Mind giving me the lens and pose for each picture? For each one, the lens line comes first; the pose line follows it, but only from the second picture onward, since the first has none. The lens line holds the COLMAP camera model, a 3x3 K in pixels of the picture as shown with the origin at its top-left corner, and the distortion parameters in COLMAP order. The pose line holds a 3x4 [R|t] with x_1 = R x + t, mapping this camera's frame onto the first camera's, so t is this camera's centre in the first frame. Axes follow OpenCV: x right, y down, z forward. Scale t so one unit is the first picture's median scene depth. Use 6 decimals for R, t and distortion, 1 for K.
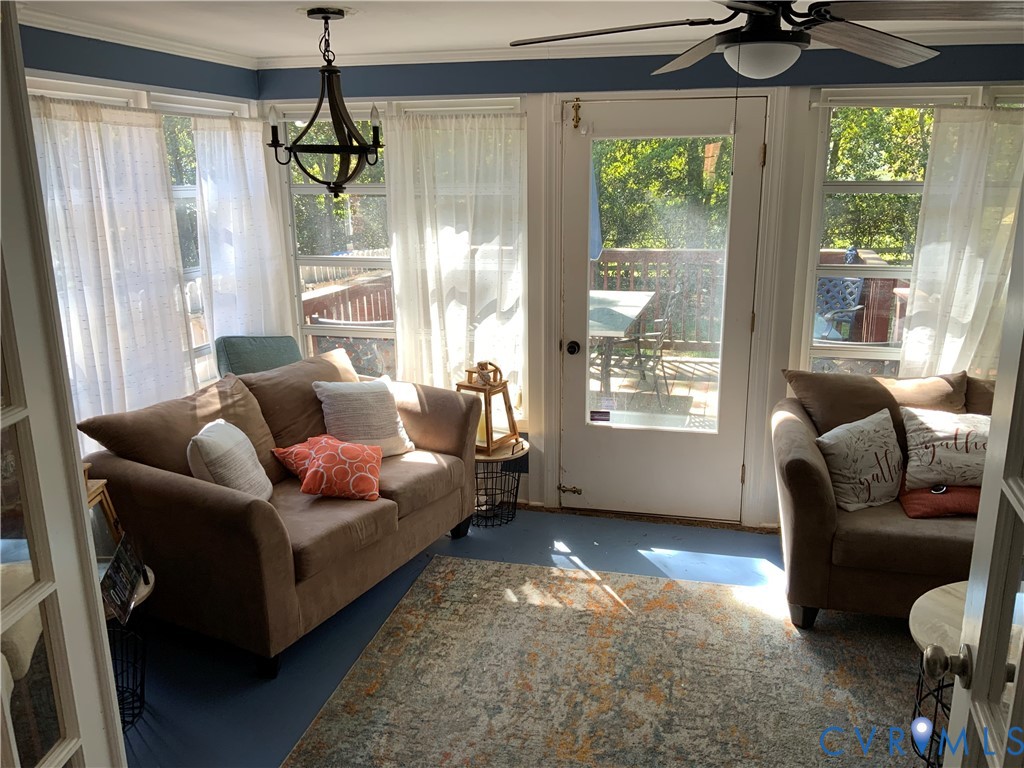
lens RADIAL K [[845.1, 0, 511.3], [0, 845.1, 383.8], [0, 0, 1]] dist [0.085287, -0.162551]
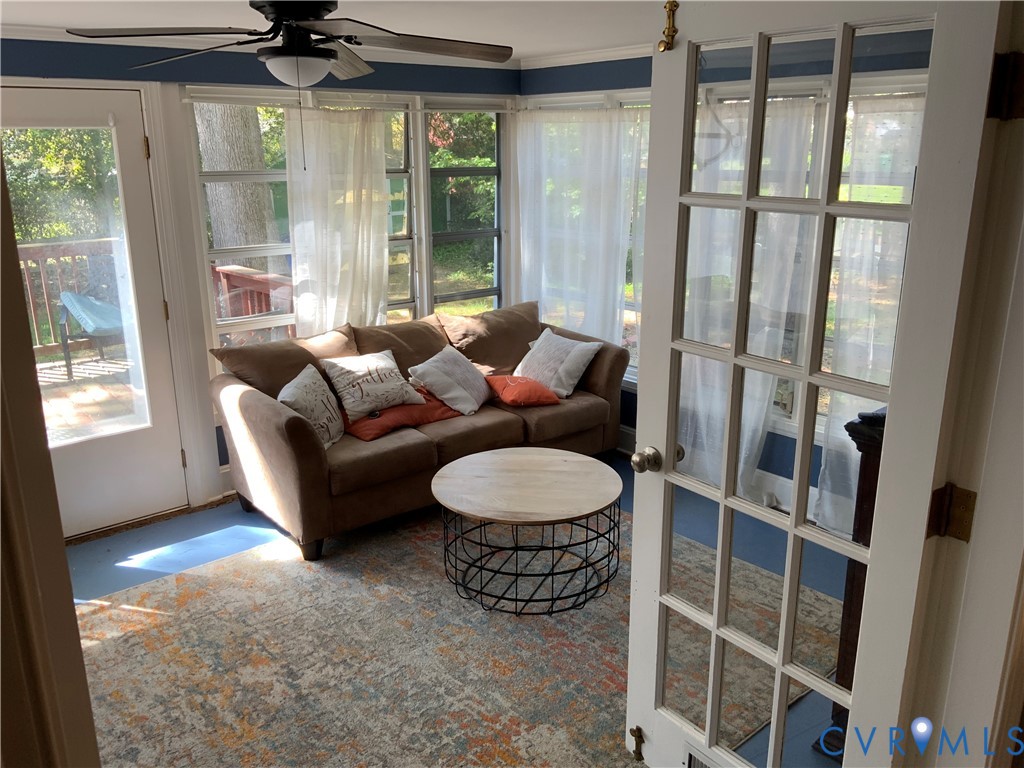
lens RADIAL K [[845.1, 0, 507.3], [0, 845.1, 384.4], [0, 0, 1]] dist [0.085287, -0.162551]
pose [[0.591199, -0.214940, 0.777358, -0.341620], [0.203595, 0.972392, 0.114029, -0.023116], [-0.780406, 0.090852, 0.618638, 0.062909]]
